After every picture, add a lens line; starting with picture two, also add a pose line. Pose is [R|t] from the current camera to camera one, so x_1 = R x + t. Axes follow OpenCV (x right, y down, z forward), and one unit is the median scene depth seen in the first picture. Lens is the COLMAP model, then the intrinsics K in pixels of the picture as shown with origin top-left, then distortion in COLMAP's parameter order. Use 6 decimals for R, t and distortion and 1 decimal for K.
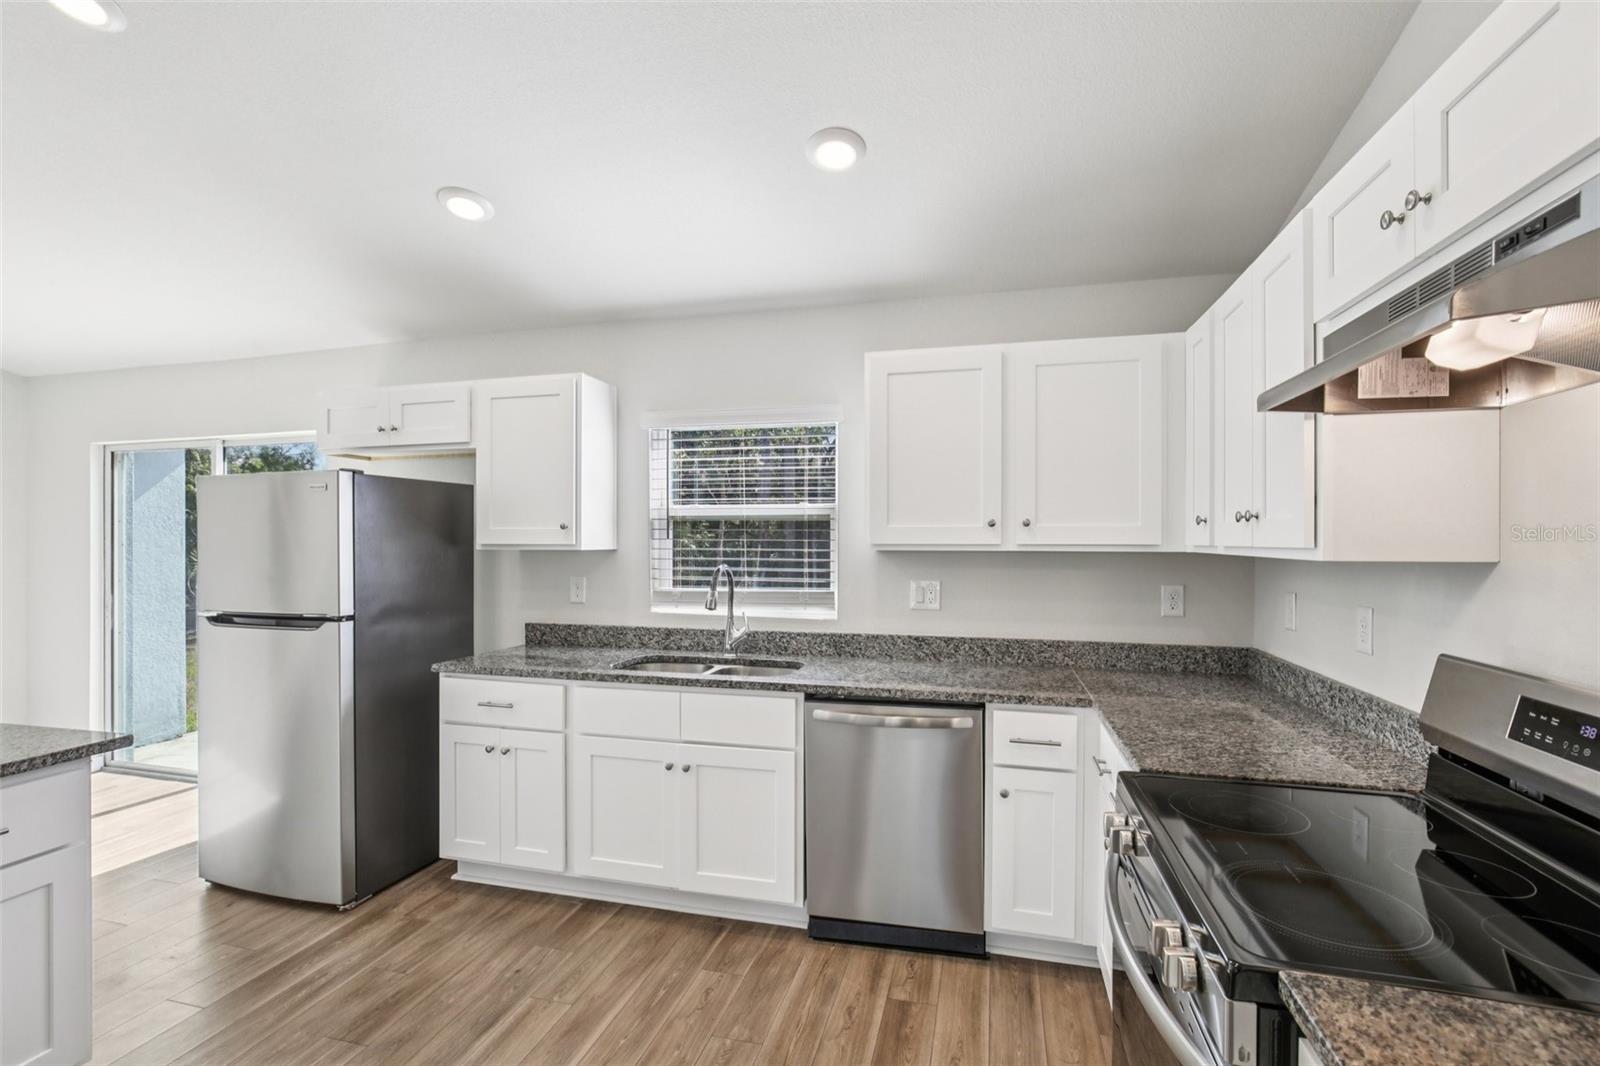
lens RADIAL K [[730.6, 0, 791.1], [0, 730.6, 540.2], [0, 0, 1]] dist [-0.005683, 0.001314]
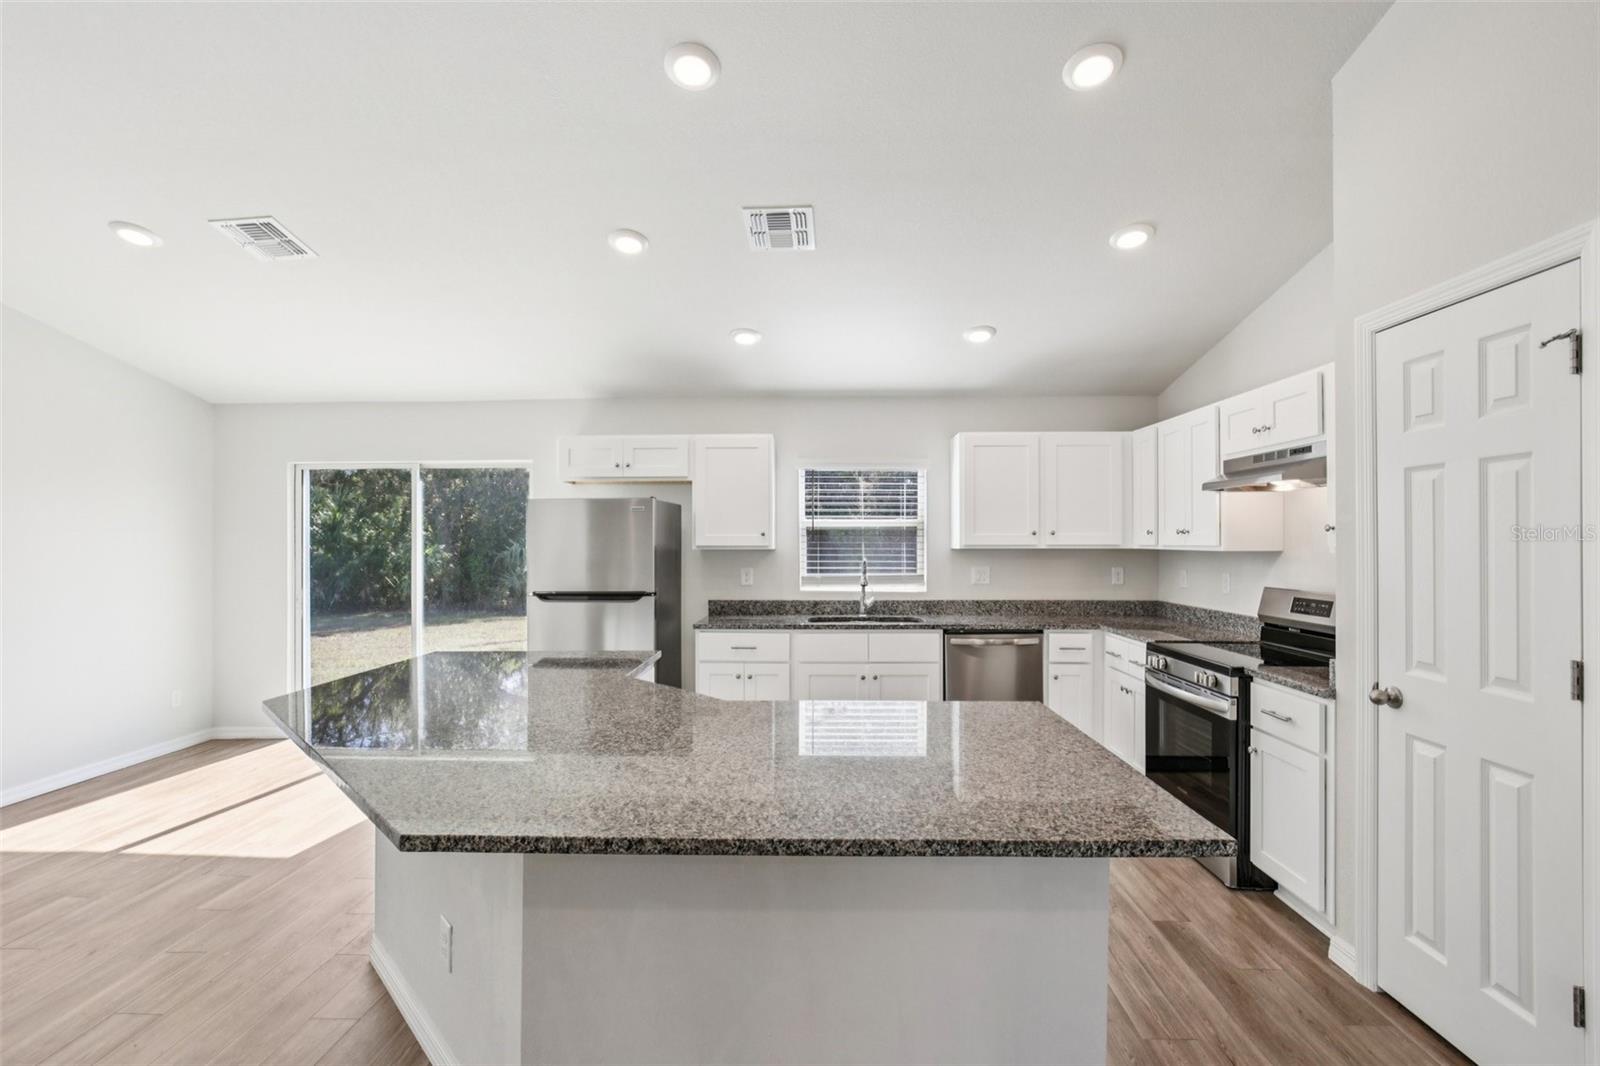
lens RADIAL K [[730.6, 0, 800.9], [0, 730.6, 538.5], [0, 0, 1]] dist [-0.005683, 0.001314]
pose [[0.972432, -0.000722, 0.233185, -0.602564], [0.001925, 0.999986, -0.004929, -0.001608], [-0.233178, 0.005242, 0.972420, -0.519928]]
